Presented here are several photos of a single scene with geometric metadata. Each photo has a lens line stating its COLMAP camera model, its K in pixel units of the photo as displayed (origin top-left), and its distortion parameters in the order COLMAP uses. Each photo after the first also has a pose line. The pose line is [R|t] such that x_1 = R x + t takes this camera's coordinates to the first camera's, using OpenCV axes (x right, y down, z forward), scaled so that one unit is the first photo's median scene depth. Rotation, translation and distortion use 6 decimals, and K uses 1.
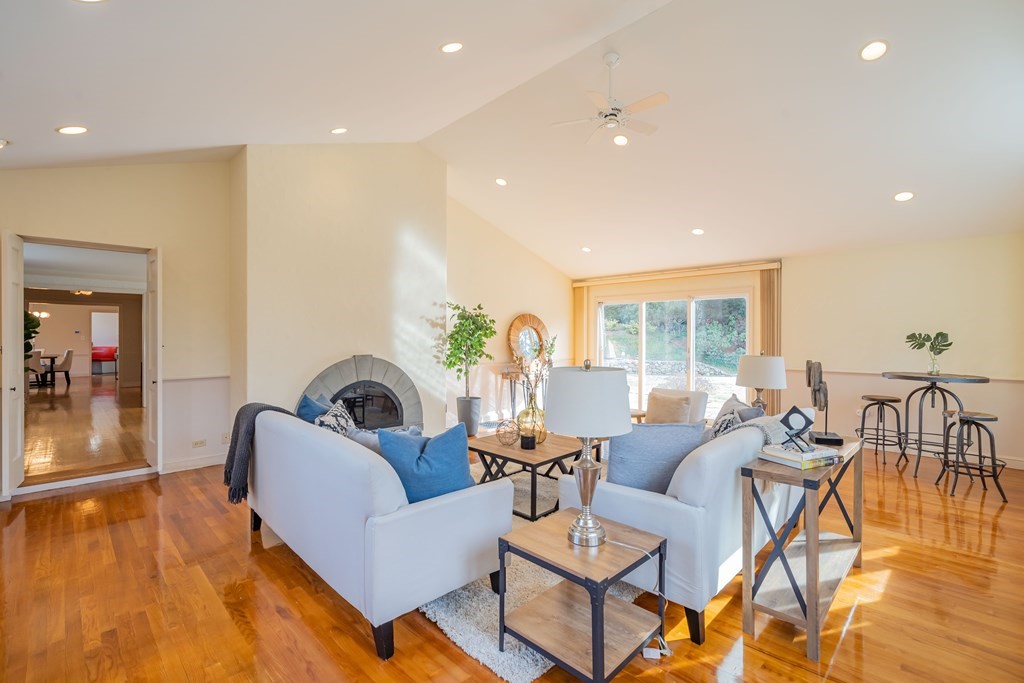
lens RADIAL K [[447.1, 0, 502.4], [0, 447.1, 342.4], [0, 0, 1]] dist [-0.002251, -0.000966]
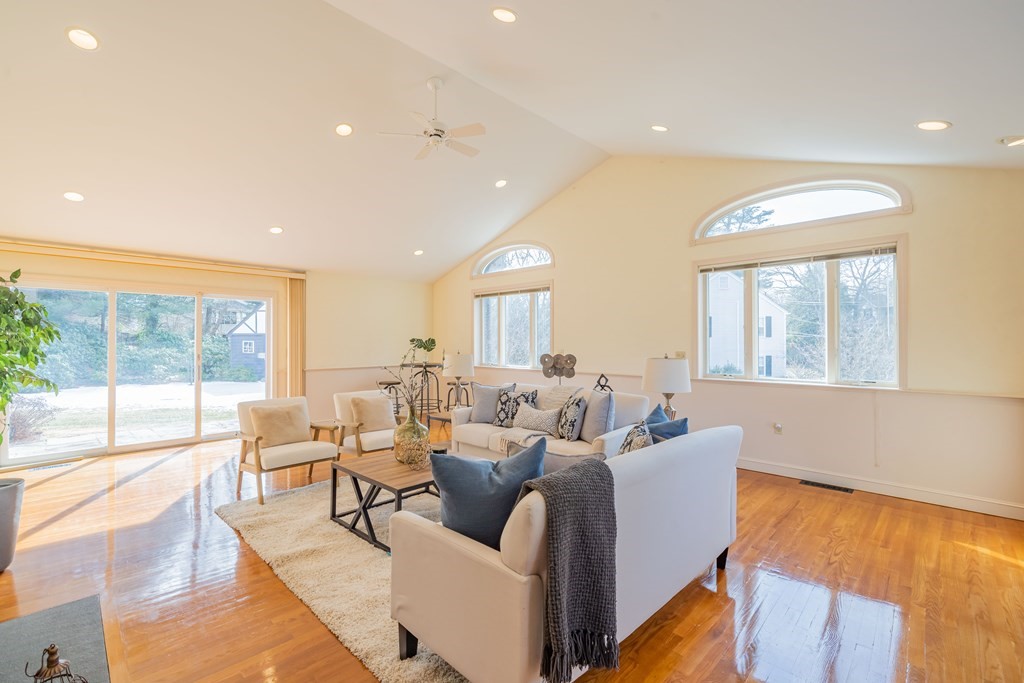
lens RADIAL K [[447.1, 0, 503.7], [0, 447.1, 337.9], [0, 0, 1]] dist [-0.002251, -0.000966]
pose [[-0.000992, 0.008662, 0.999962, -0.700722], [0.009852, 0.999914, -0.008652, -0.006453], [-0.999951, 0.009843, -0.001077, 0.704007]]
